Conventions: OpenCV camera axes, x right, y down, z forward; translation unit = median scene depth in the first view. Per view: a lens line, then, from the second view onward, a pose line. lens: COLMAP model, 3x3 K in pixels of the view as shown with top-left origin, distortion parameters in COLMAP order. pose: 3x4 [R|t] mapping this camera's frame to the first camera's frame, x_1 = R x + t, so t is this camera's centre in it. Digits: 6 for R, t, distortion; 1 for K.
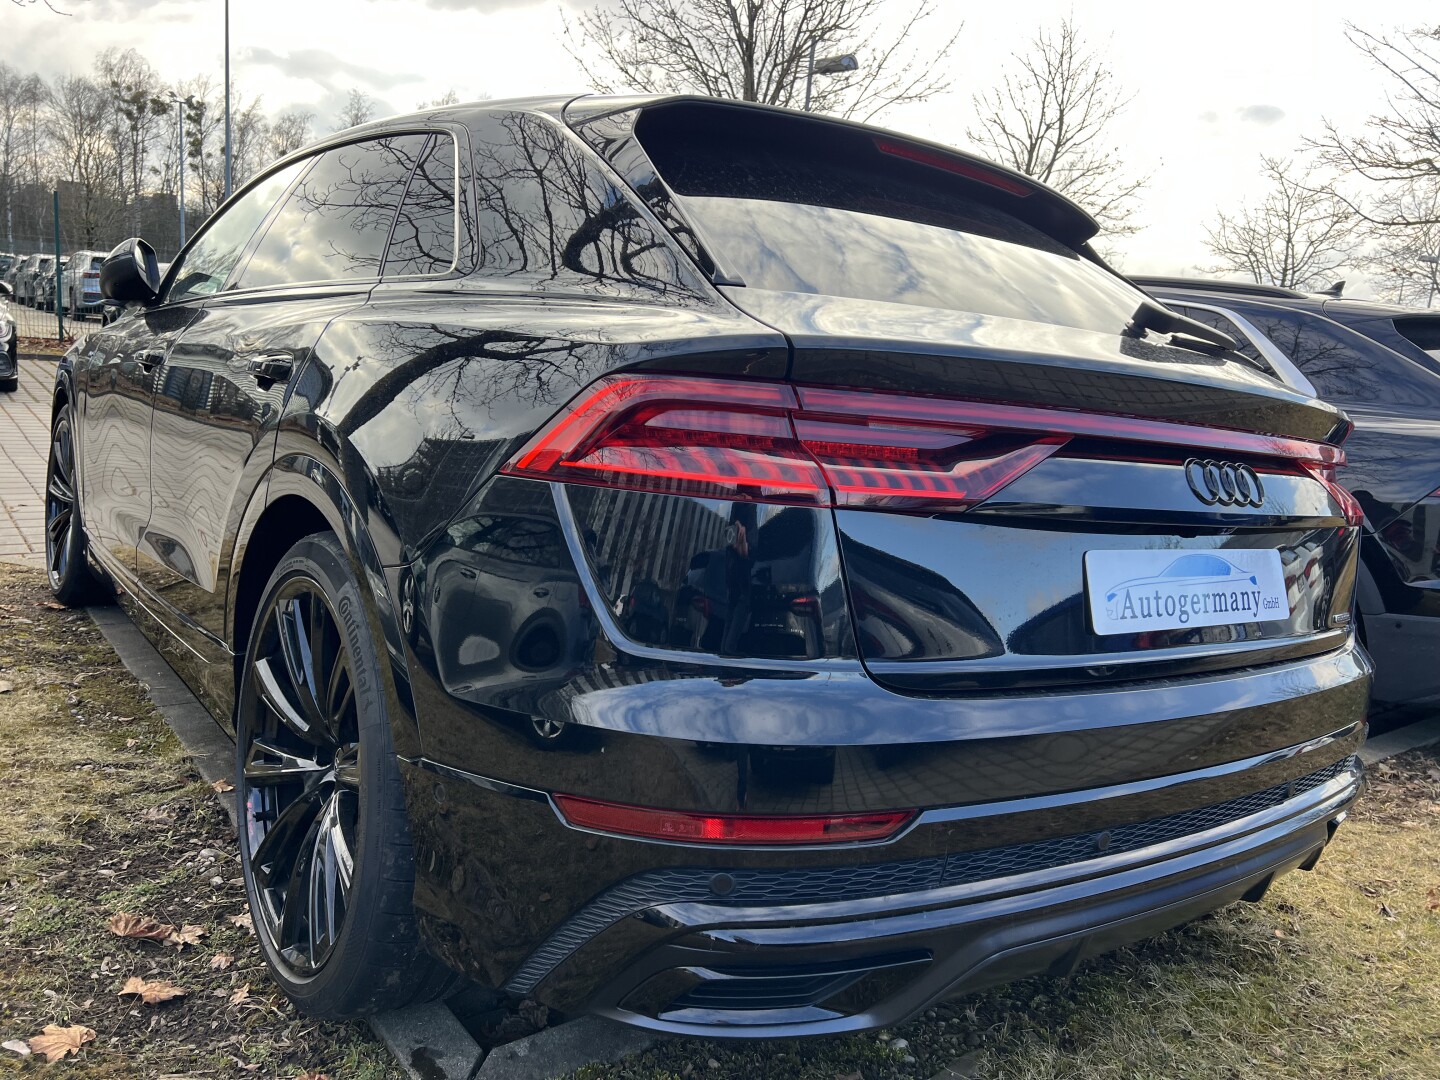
lens RADIAL K [[1090.6, 0, 729.7], [0, 1090.6, 547.7], [0, 0, 1]] dist [0.063749, -0.074165]
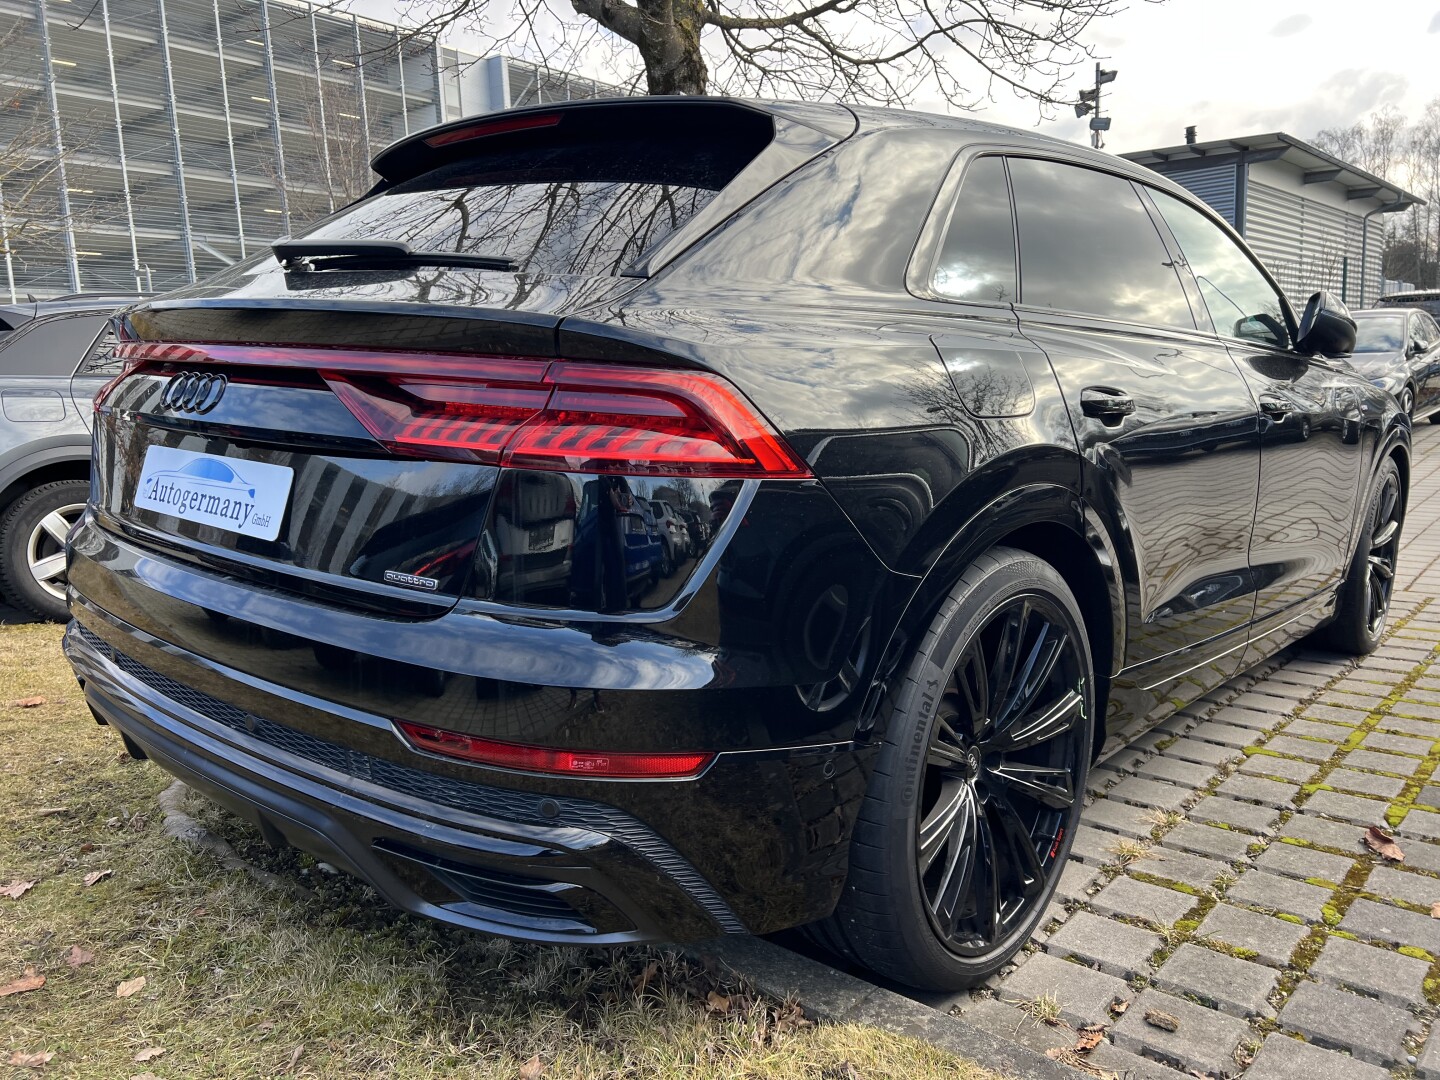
lens RADIAL K [[1090.6, 0, 729.7], [0, 1090.6, 547.7], [0, 0, 1]] dist [0.063749, -0.074165]
pose [[0.185316, 0.066452, -0.980430, 1.290773], [-0.137498, 0.989649, 0.041088, -0.018208], [0.973012, 0.127193, 0.192535, 1.043594]]
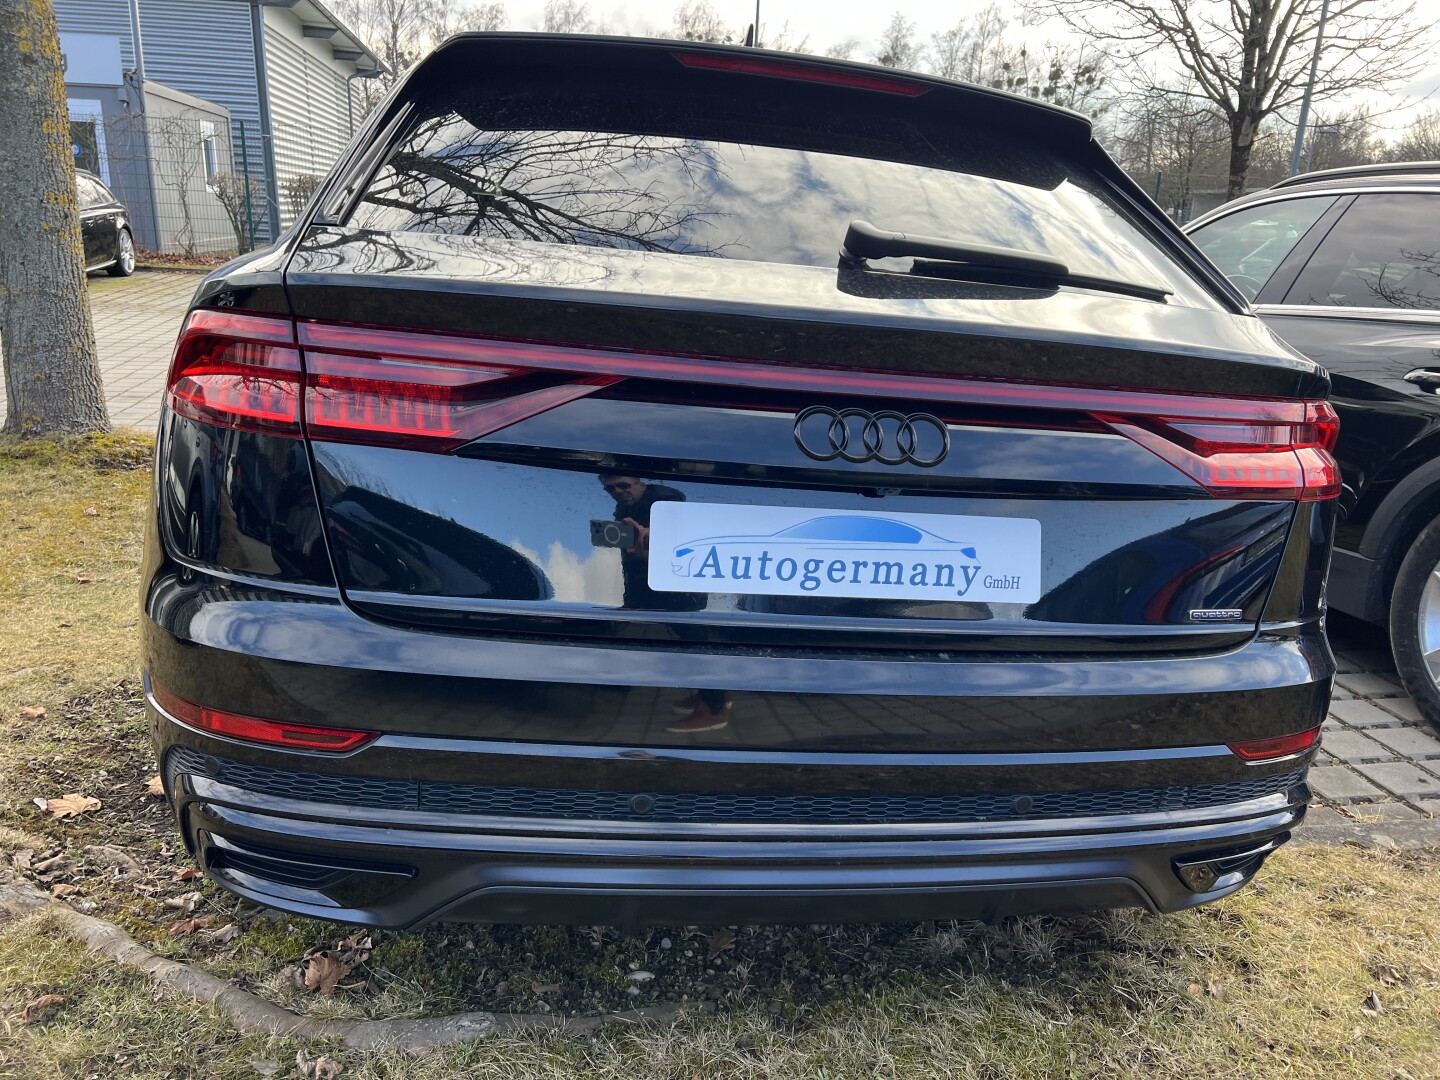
lens RADIAL K [[1083.0, 0, 724.1], [0, 1083.0, 544.7], [0, 0, 1]] dist [0.119090, -0.173573]
pose [[0.888310, 0.091754, -0.449985, 0.579087], [-0.061398, 0.994770, 0.081633, -0.028347], [0.455121, -0.044887, 0.889297, 0.143151]]
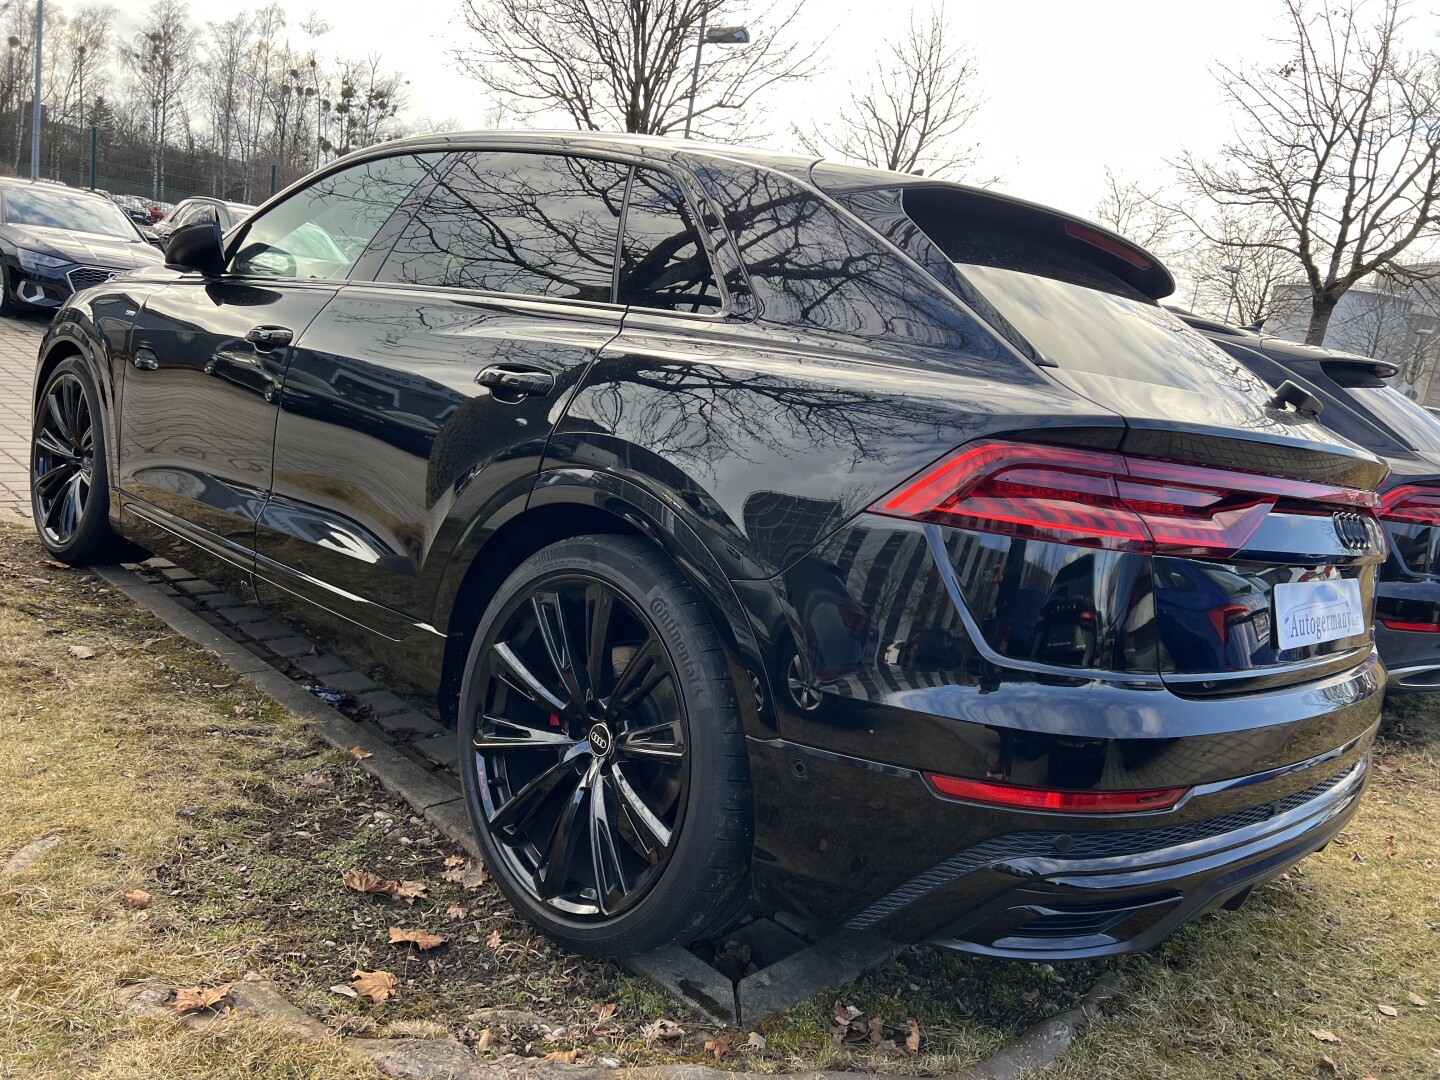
lens RADIAL K [[1093.0, 0, 729.4], [0, 1093.0, 551.2], [0, 0, 1]] dist [0.064793, -0.075298]
pose [[0.985601, 0.034861, 0.165453, -0.376130], [-0.041675, 0.998412, 0.037893, -0.041738], [-0.163870, -0.044242, 0.985489, -0.122042]]
